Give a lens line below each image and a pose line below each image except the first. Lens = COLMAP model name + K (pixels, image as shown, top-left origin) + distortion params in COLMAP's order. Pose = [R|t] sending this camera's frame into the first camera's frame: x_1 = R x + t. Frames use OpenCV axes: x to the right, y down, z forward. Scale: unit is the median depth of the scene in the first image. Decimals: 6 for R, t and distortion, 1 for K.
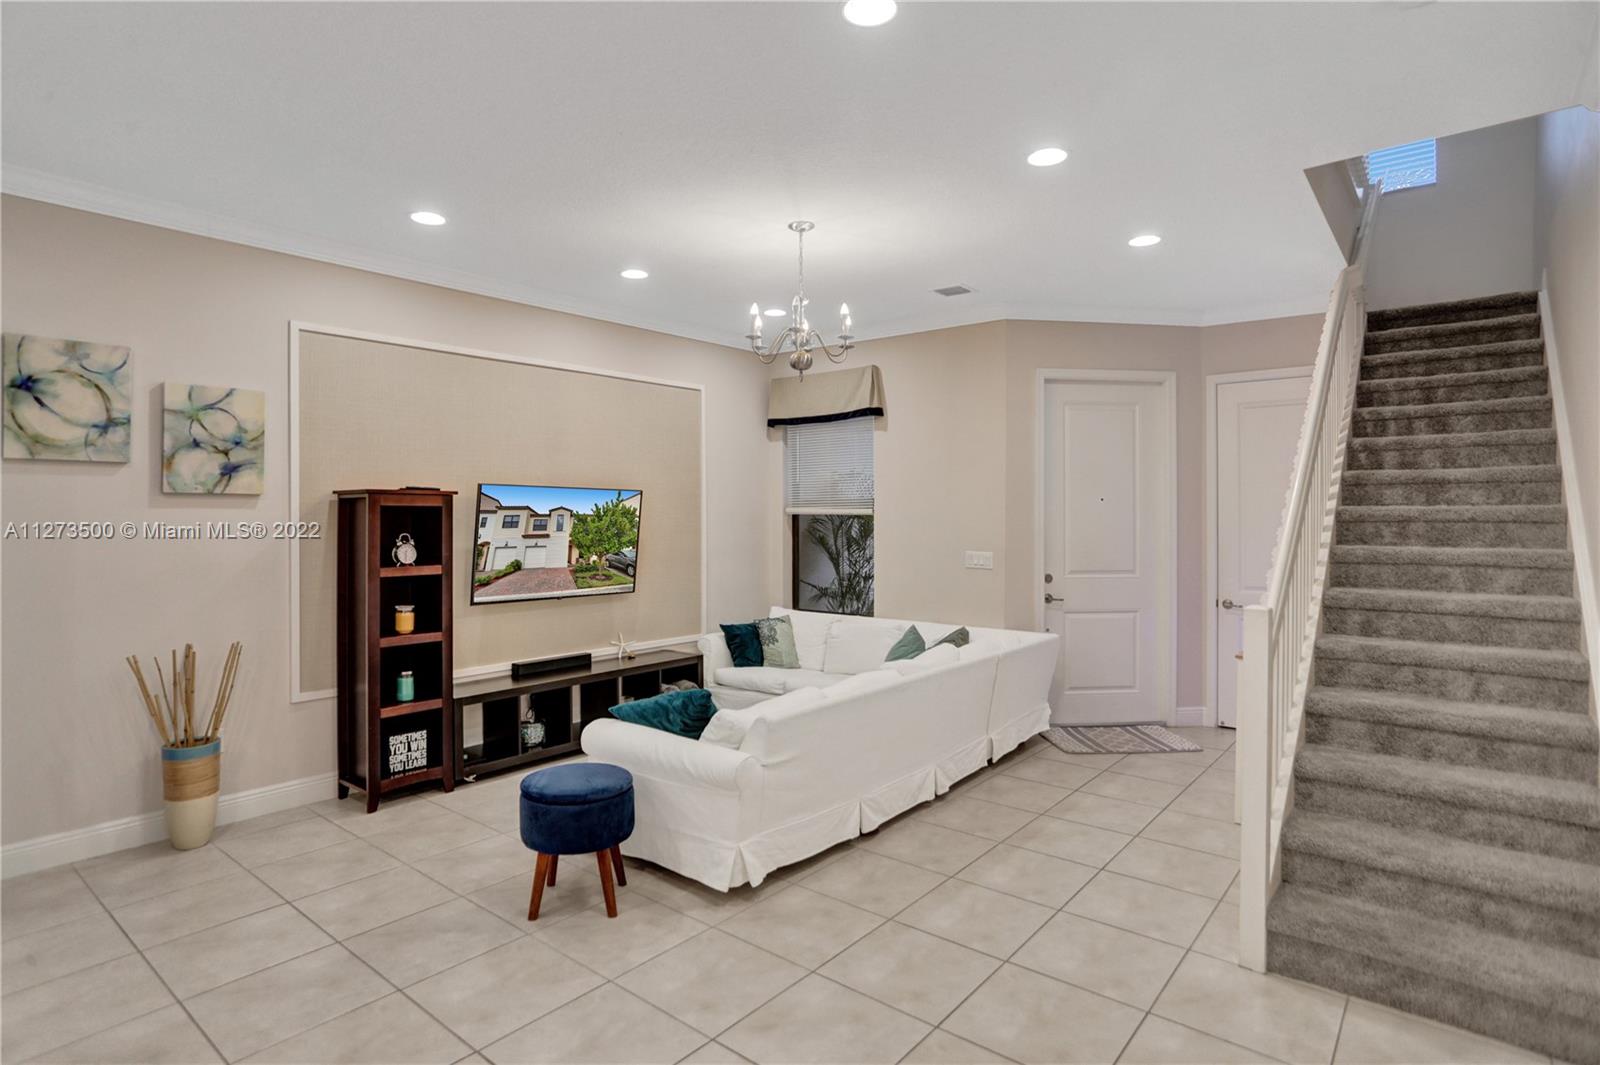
lens RADIAL K [[823.4, 0, 794.5], [0, 823.4, 523.9], [0, 0, 1]] dist [-0.059041, 0.028013]
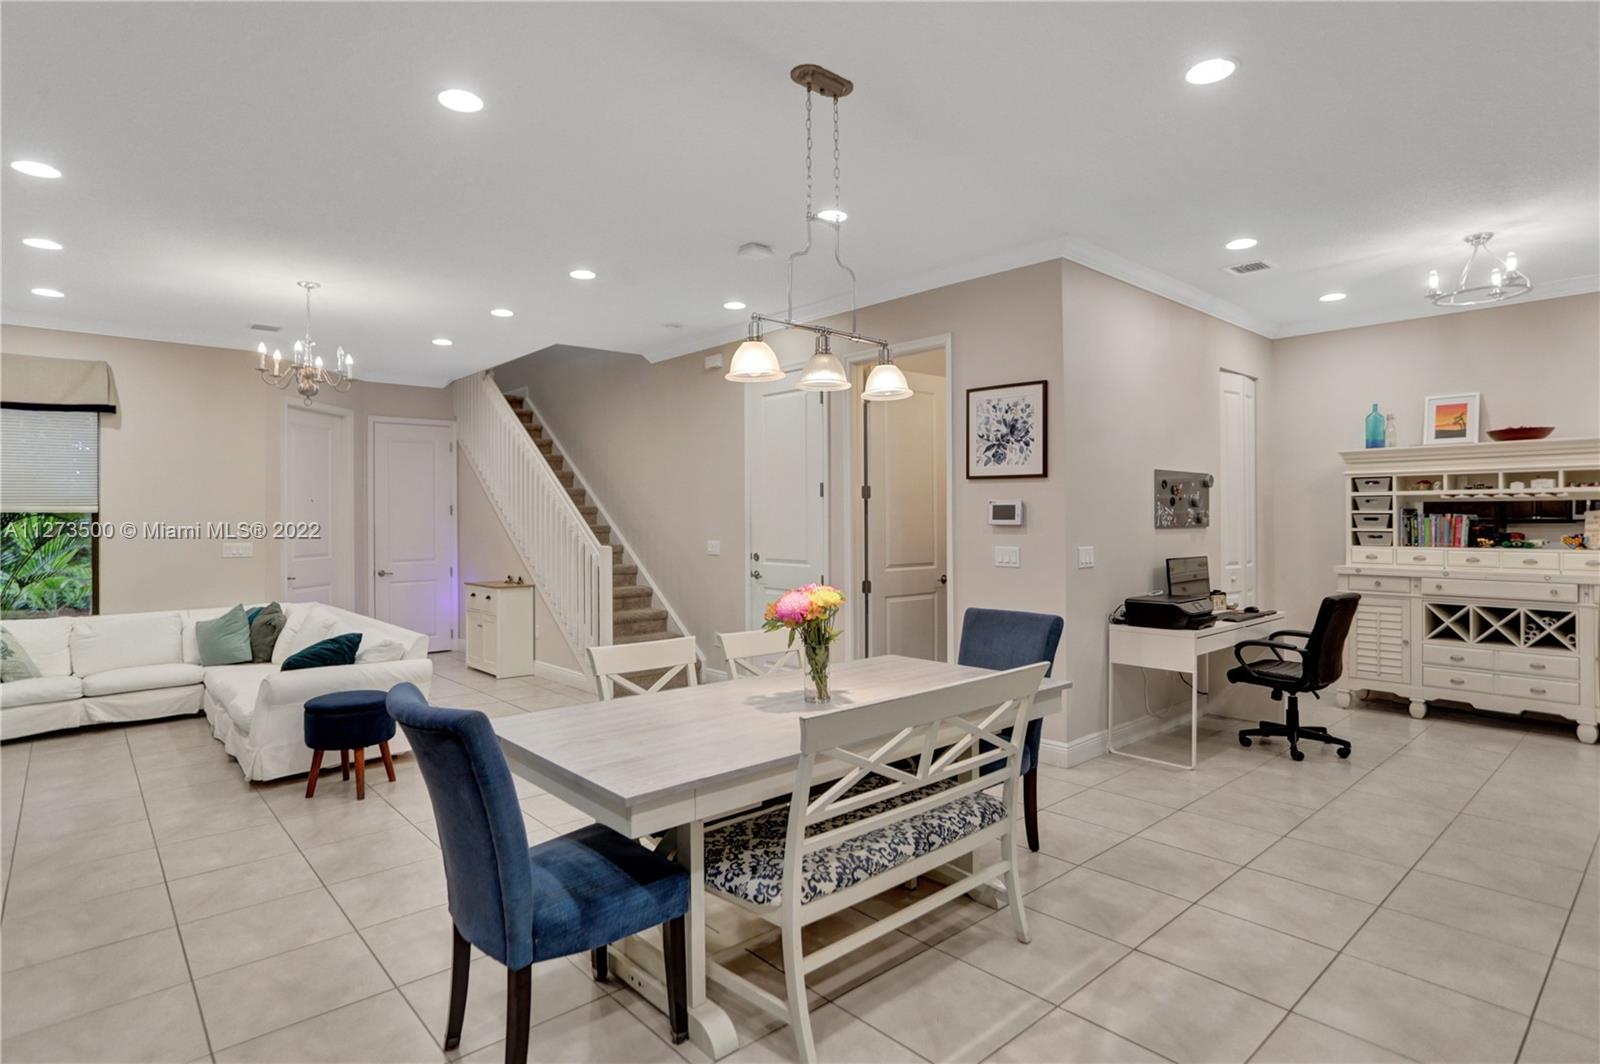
lens RADIAL K [[823.4, 0, 806.8], [0, 823.4, 512.6], [0, 0, 1]] dist [-0.059041, 0.028013]
pose [[0.148758, 0.005154, 0.988860, -1.003804], [0.019927, 0.999768, -0.008209, 0.020691], [-0.988673, 0.020926, 0.148621, 0.027027]]
